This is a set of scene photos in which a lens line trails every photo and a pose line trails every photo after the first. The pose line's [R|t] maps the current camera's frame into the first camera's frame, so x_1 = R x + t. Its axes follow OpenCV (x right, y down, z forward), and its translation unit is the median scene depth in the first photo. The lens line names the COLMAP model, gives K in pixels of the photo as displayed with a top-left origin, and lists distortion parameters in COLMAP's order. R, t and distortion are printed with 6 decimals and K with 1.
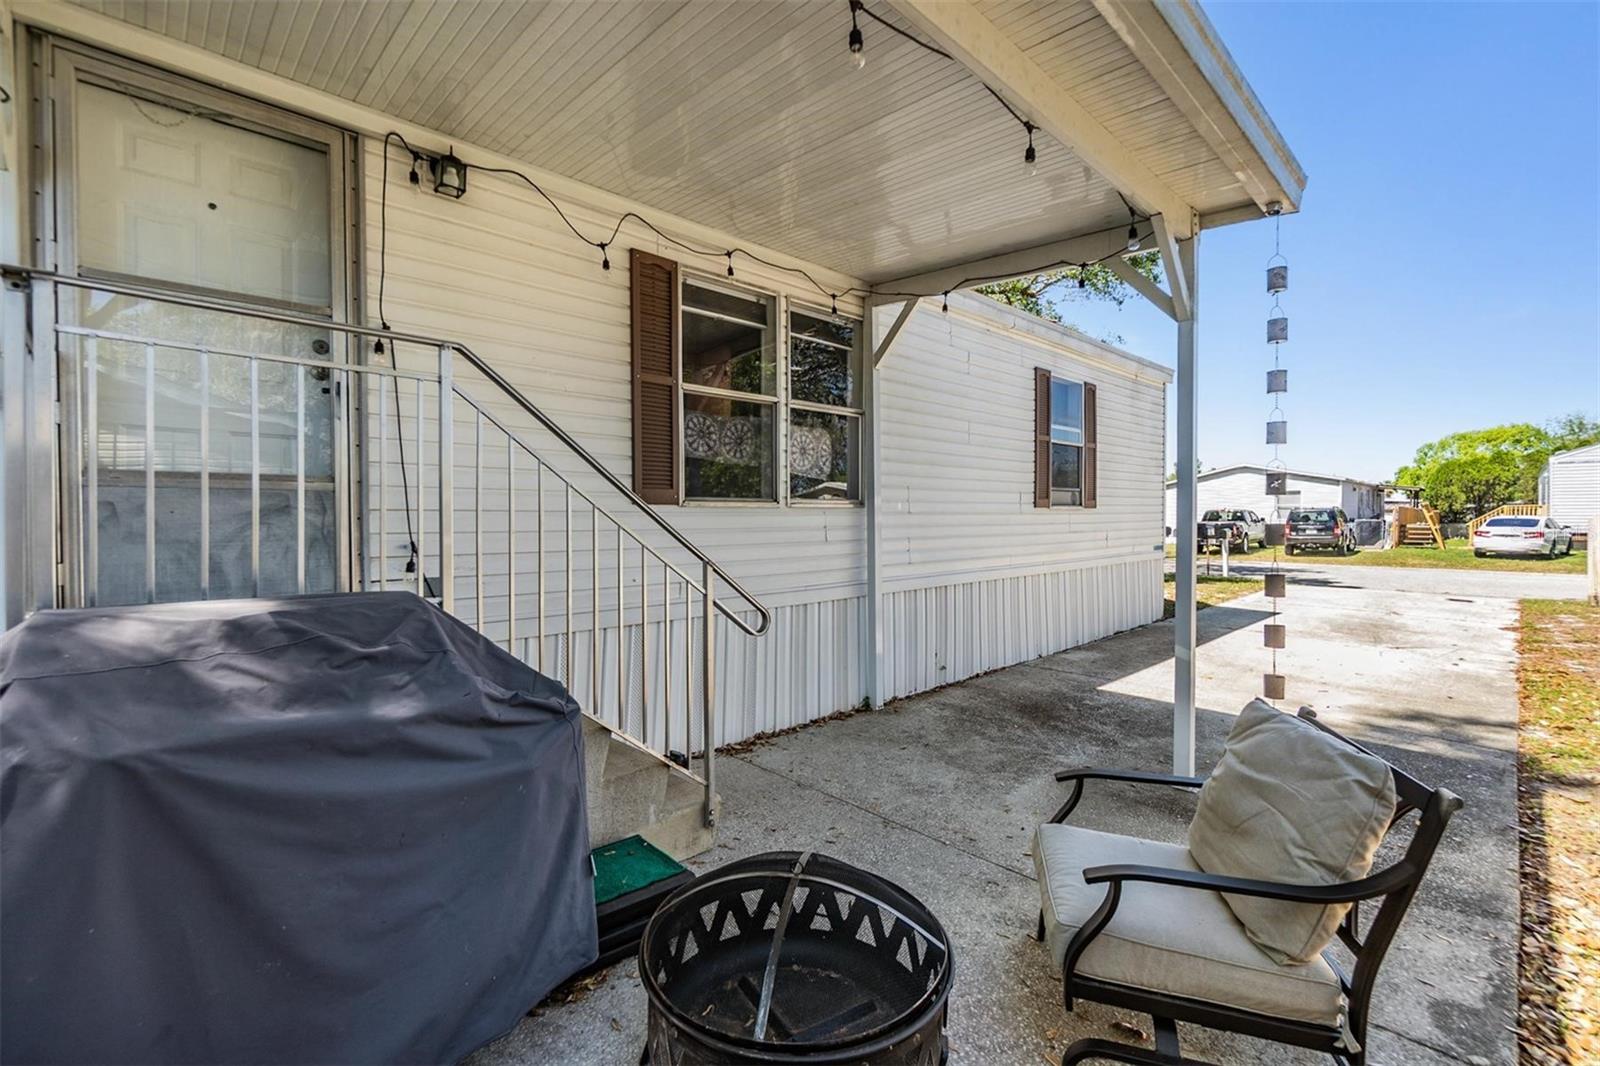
lens RADIAL K [[700.2, 0, 793.6], [0, 700.2, 509.8], [0, 0, 1]] dist [-0.002609, -0.000685]
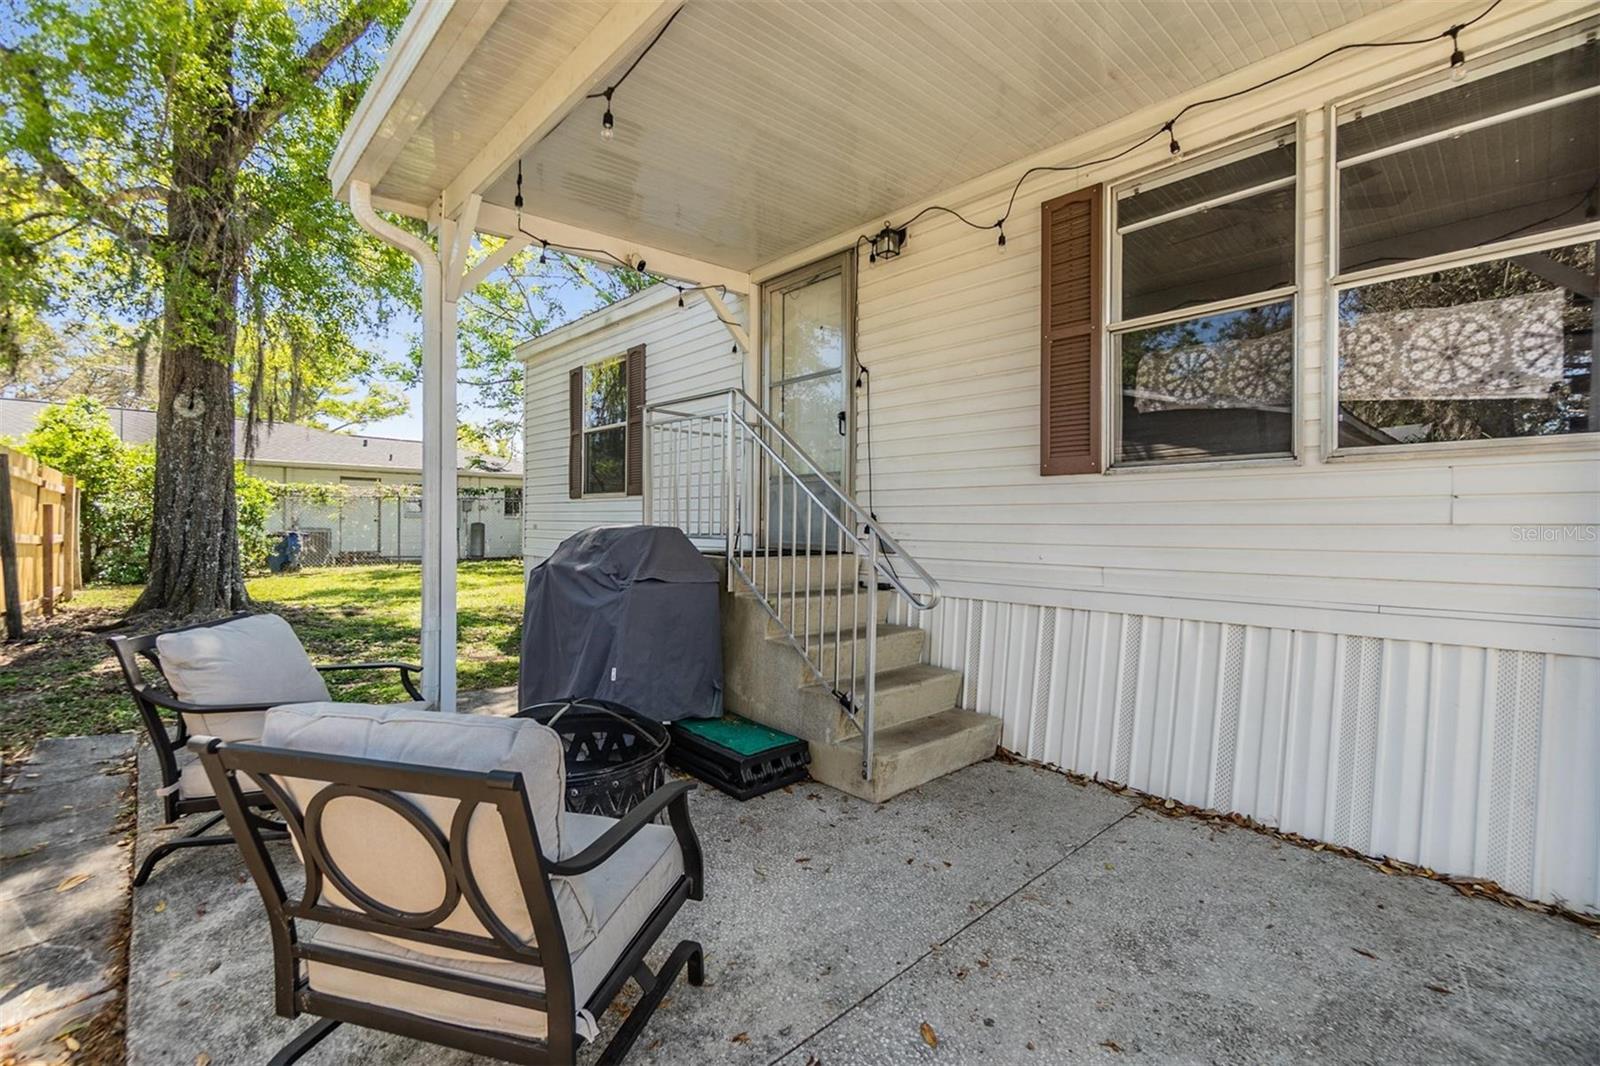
lens RADIAL K [[700.2, 0, 793.6], [0, 700.2, 509.8], [0, 0, 1]] dist [-0.002609, -0.000685]
pose [[-0.018158, -0.022513, -0.999582, 0.645497], [-0.000109, 0.999746, -0.022515, 0.053436], [0.999835, -0.000300, -0.018156, 0.629478]]
